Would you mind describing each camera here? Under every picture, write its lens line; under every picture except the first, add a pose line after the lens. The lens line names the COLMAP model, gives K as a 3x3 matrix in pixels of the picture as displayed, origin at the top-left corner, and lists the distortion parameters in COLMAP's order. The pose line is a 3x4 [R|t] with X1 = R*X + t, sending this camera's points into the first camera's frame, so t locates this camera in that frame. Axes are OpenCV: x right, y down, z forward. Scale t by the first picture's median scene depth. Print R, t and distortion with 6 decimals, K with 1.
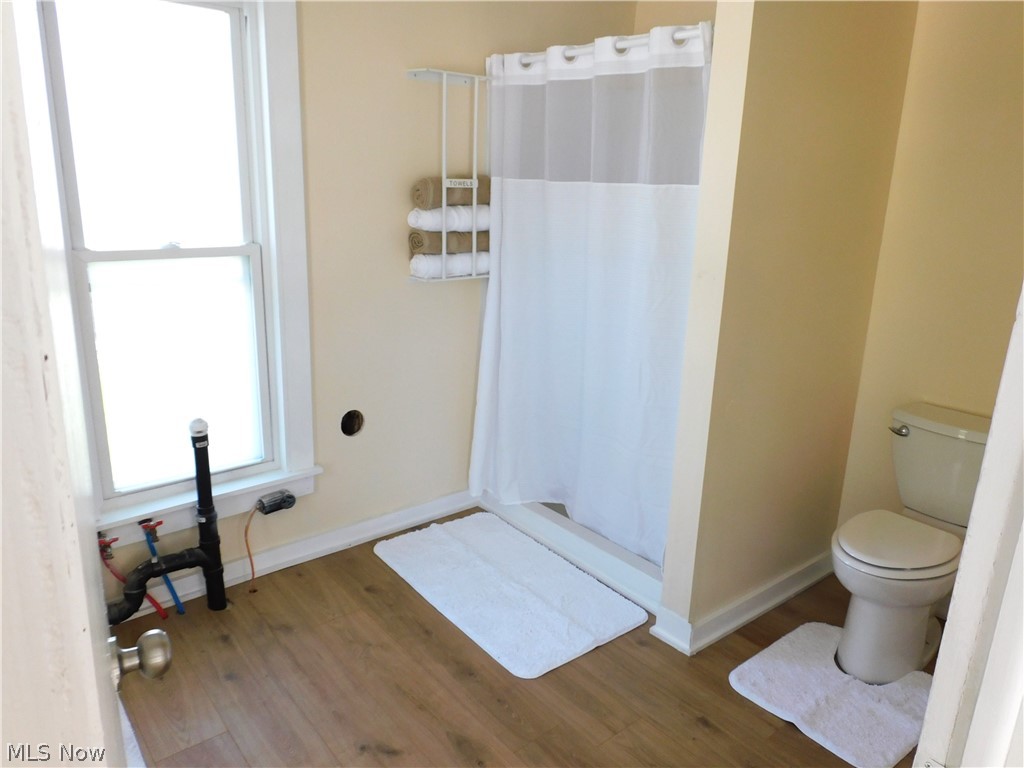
lens RADIAL K [[711.5, 0, 512.0], [0, 711.5, 384.0], [0, 0, 1]] dist [0.002695, 0.001298]
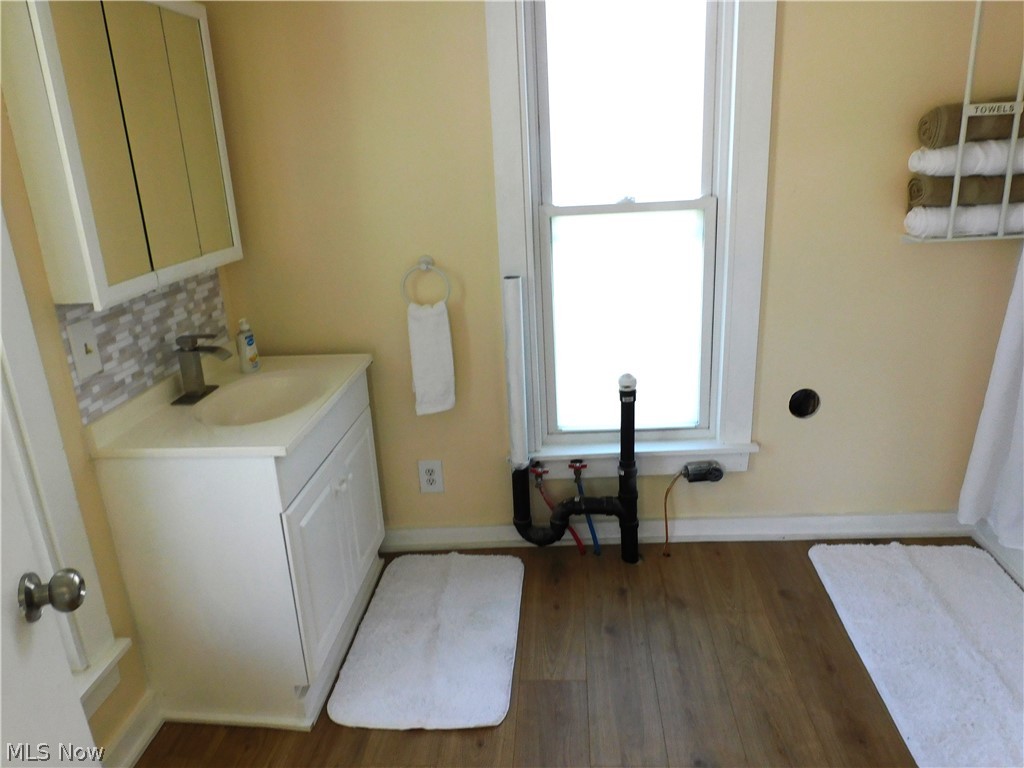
lens RADIAL K [[723.1, 0, 512.0], [0, 723.1, 384.0], [0, 0, 1]] dist [-0.005515, -0.010355]
pose [[0.731719, 0.154335, -0.663904, 0.111473], [-0.113580, 0.988018, 0.104500, -0.023250], [0.672077, -0.001058, 0.740481, 0.123110]]
